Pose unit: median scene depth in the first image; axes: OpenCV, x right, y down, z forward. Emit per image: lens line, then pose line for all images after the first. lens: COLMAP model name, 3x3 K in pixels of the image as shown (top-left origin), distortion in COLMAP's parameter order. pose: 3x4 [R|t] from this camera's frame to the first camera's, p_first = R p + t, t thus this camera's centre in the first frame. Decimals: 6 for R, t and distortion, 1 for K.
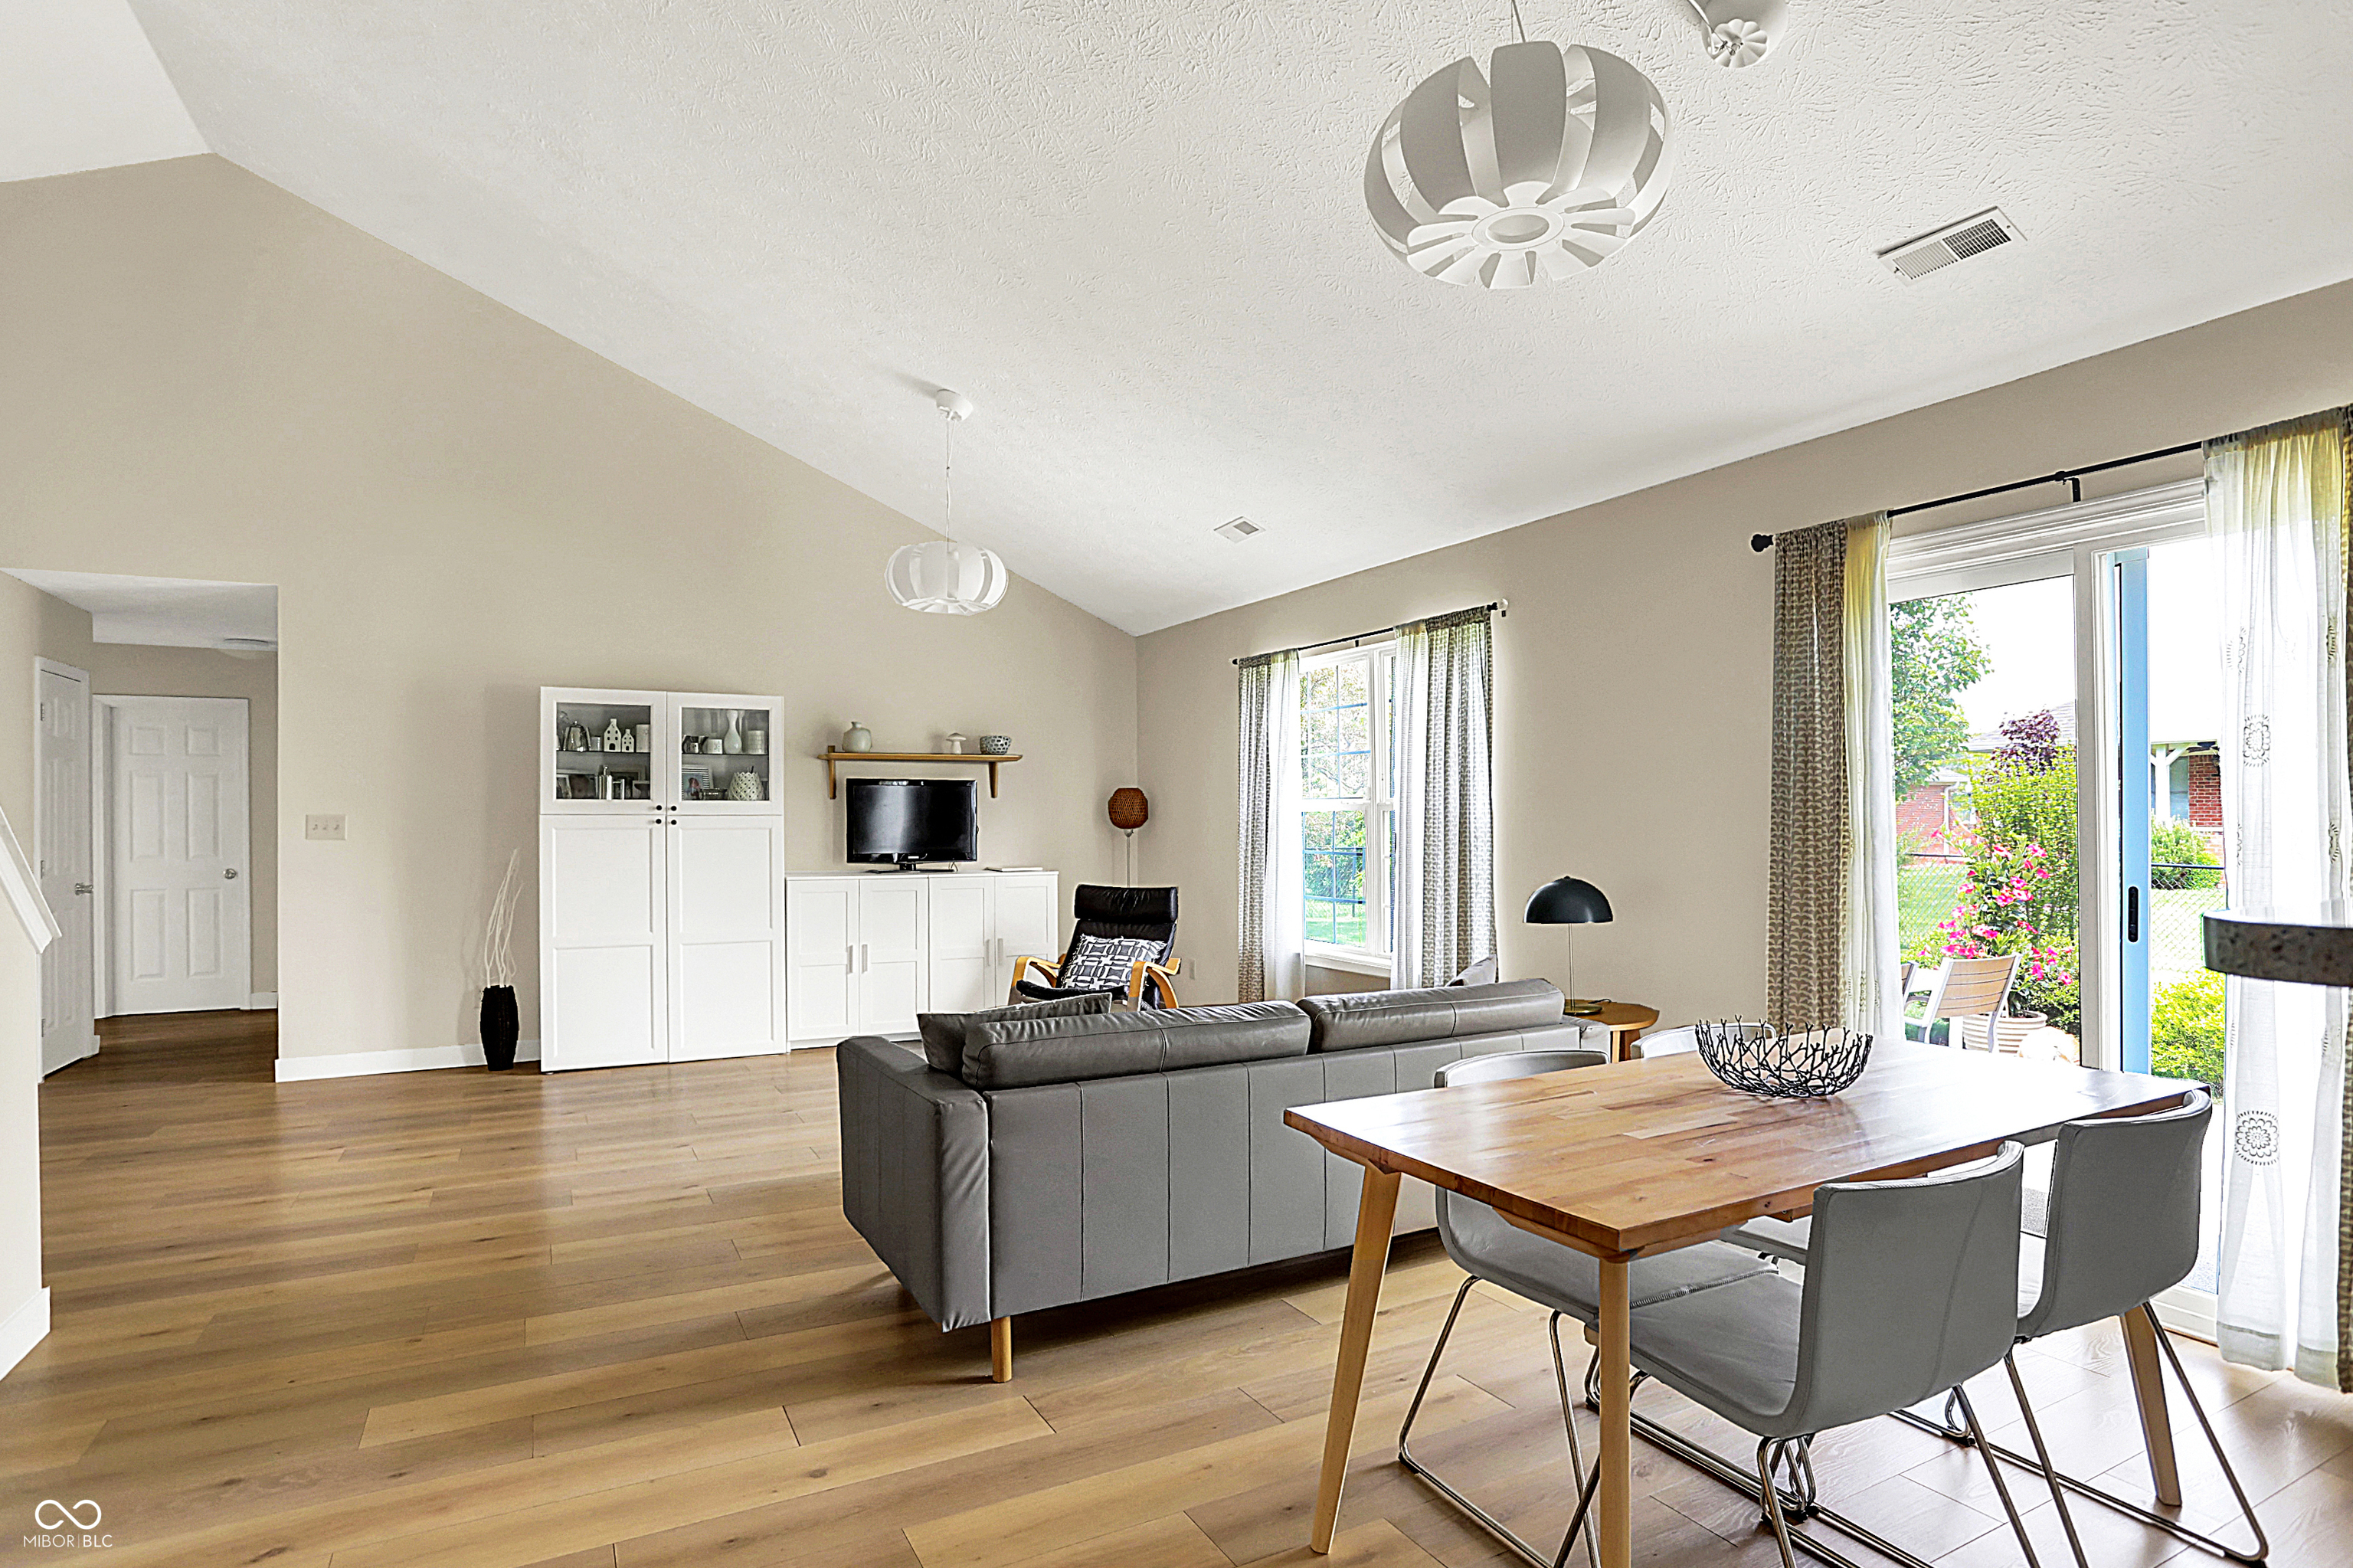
lens RADIAL K [[1205.8, 0, 1178.9], [0, 1205.8, 815.4], [0, 0, 1]] dist [-0.046634, 0.016012]
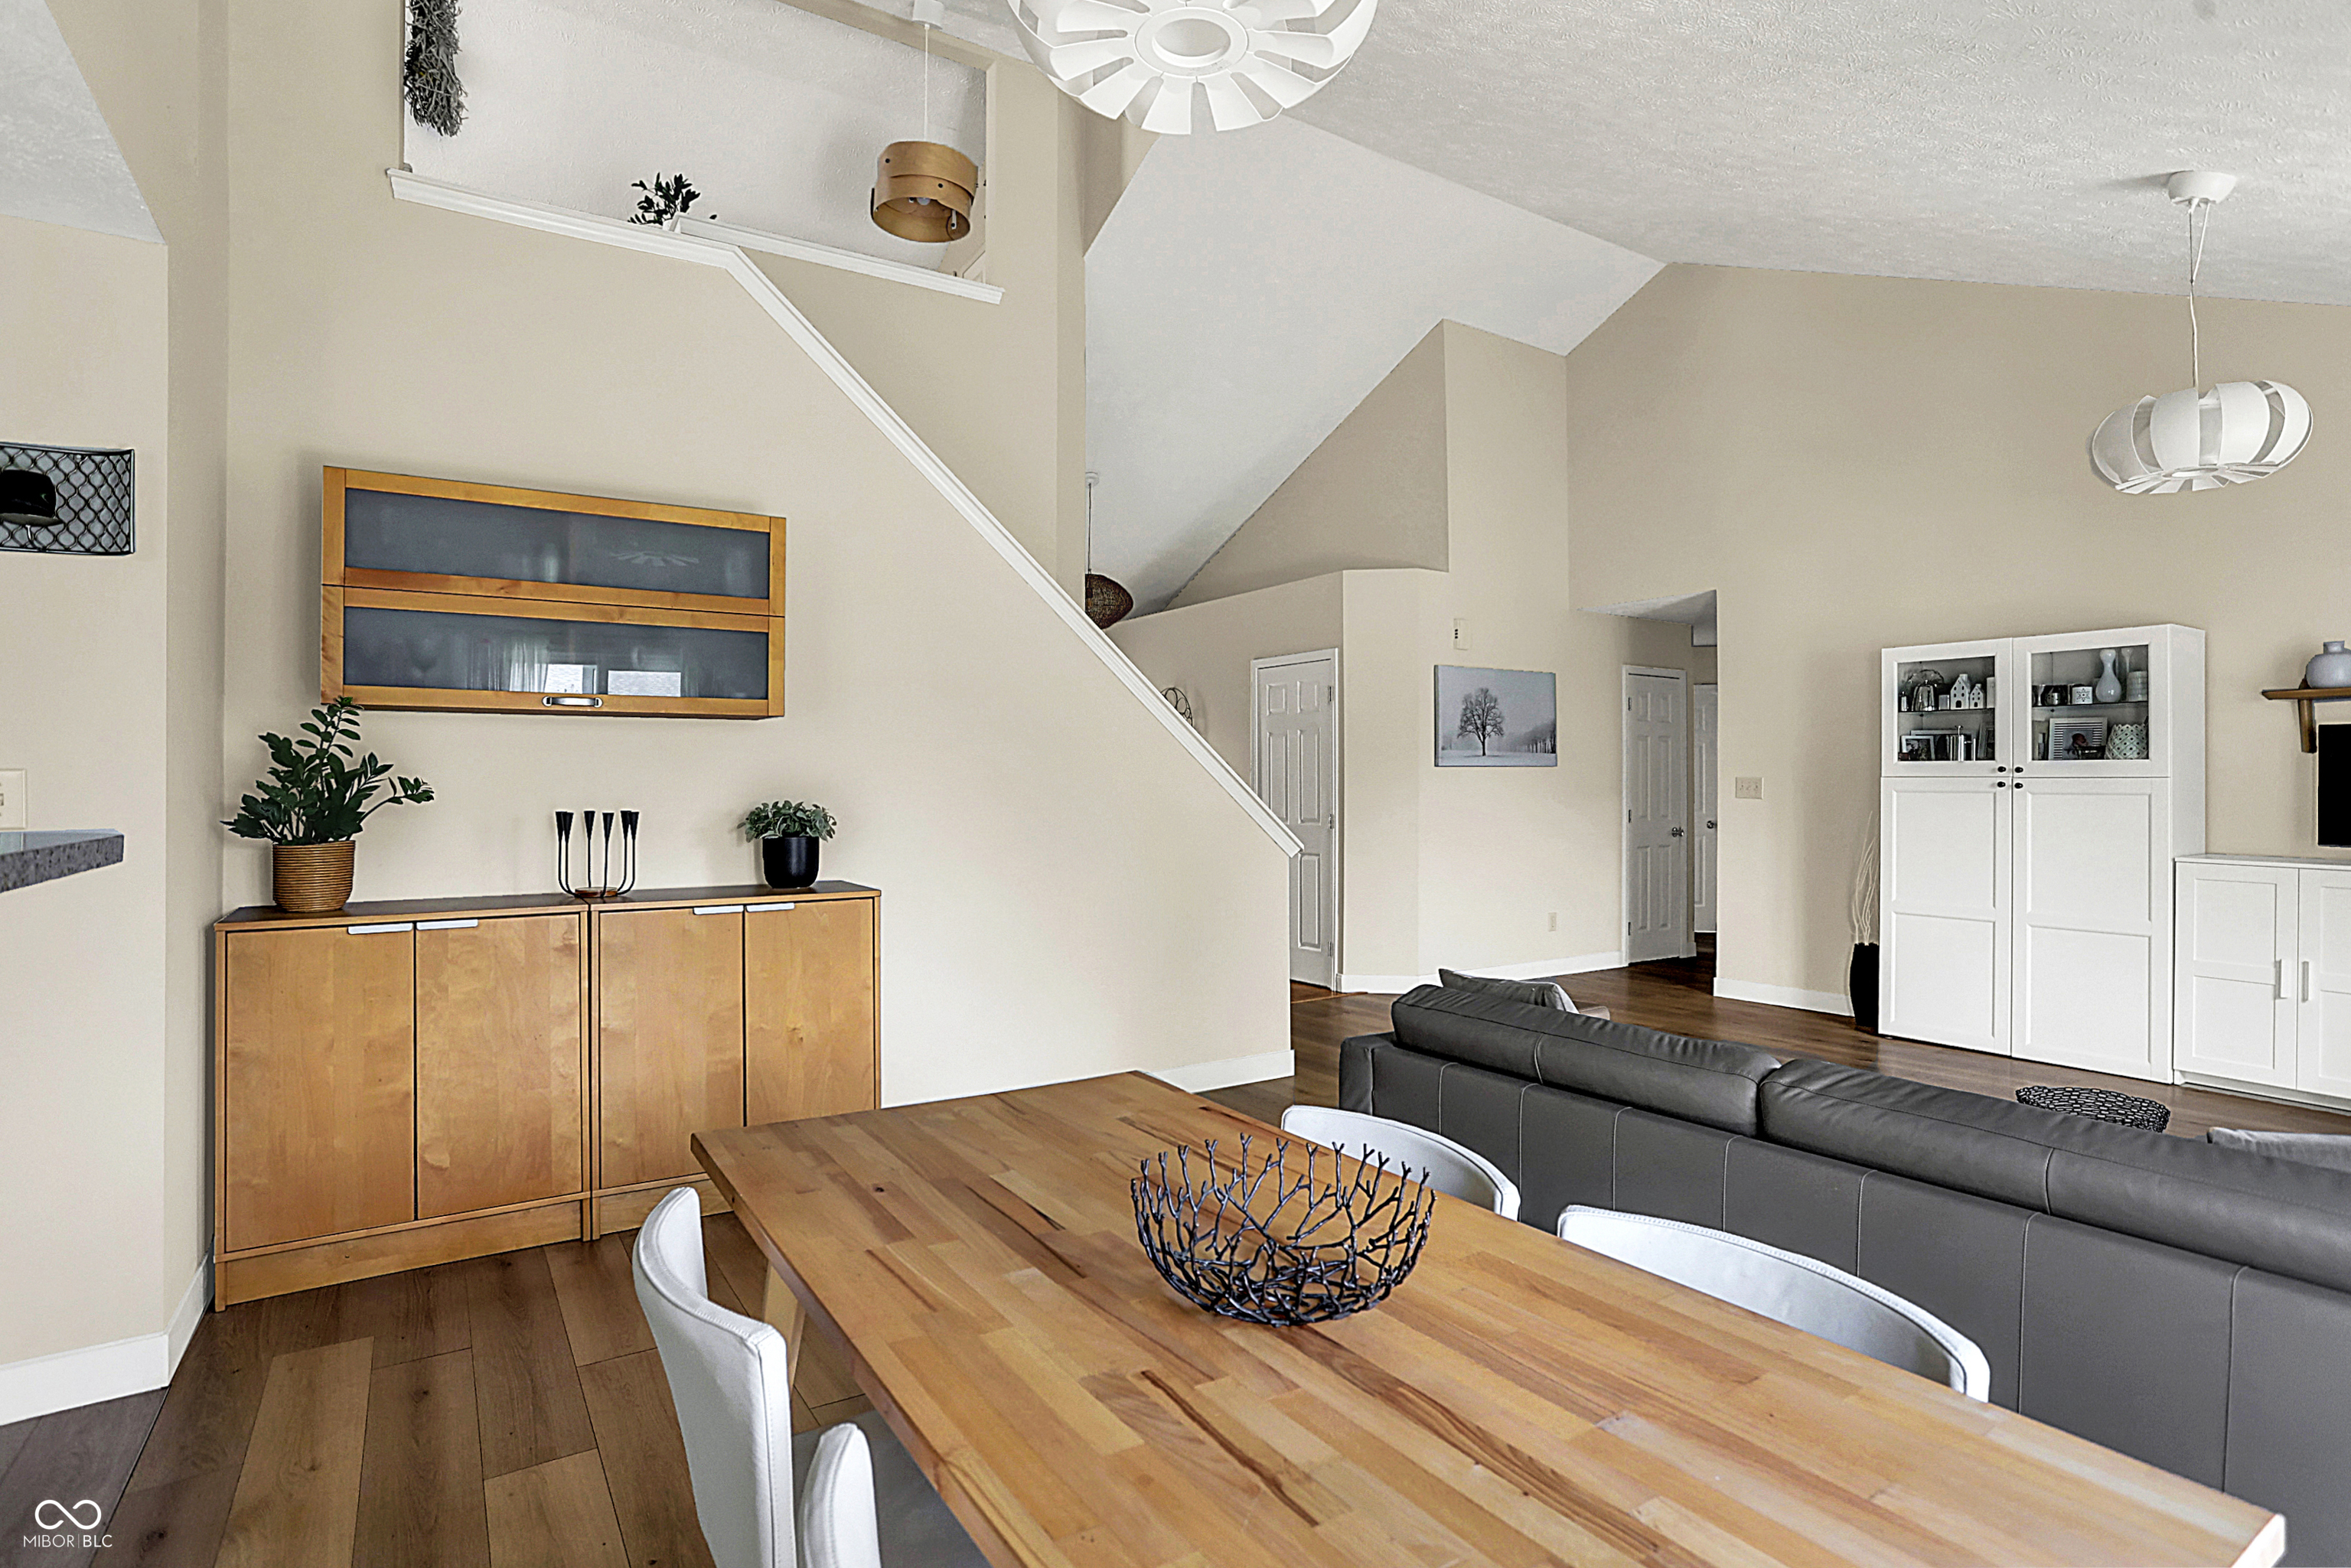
lens RADIAL K [[1204.7, 0, 1231.3], [0, 1204.7, 777.2], [0, 0, 1]] dist [-0.046634, 0.016012]
pose [[0.116508, -0.001687, -0.993188, 0.374431], [0.000698, 0.999998, -0.001616, 0.000549], [0.993190, -0.000505, 0.116509, 0.329114]]
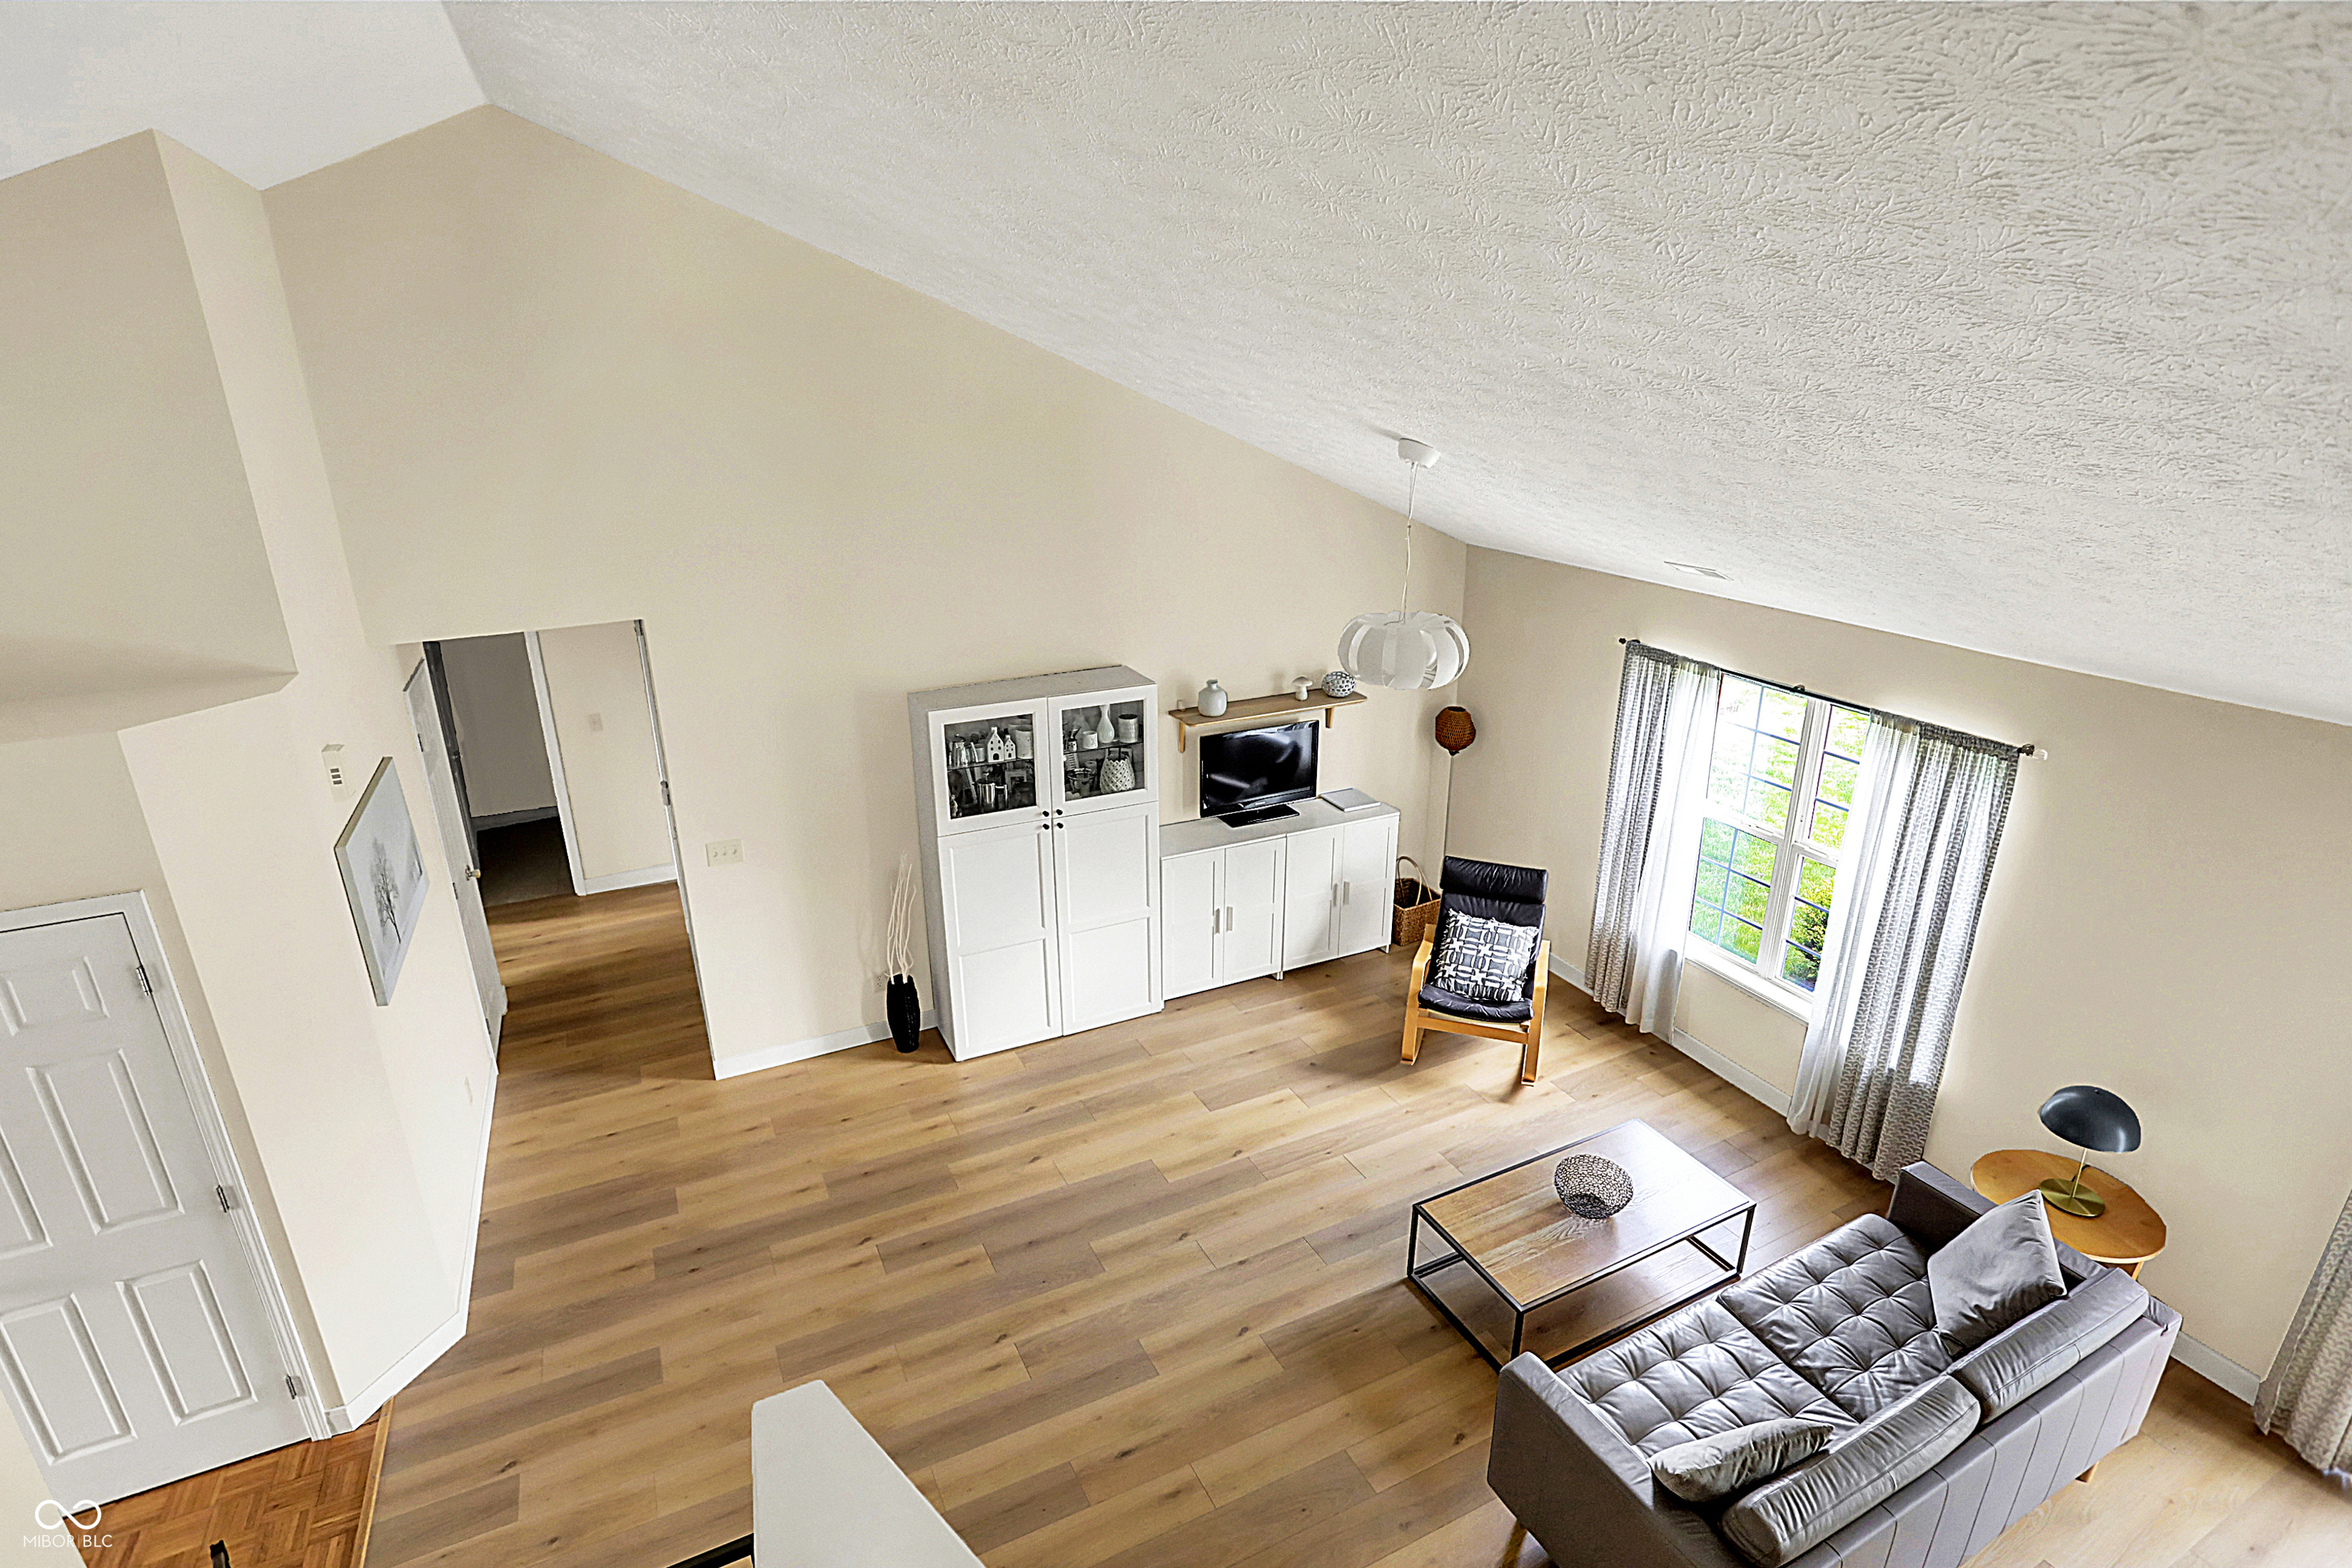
lens RADIAL K [[1158.5, 0, 1193.3], [0, 1158.5, 789.1], [0, 0, 1]] dist [-0.034470, 0.001841]
pose [[0.999677, 0.015135, -0.020414, -0.294236], [-0.007273, 0.940106, 0.340804, -0.353621], [0.024349, -0.340545, 0.939913, 0.109806]]
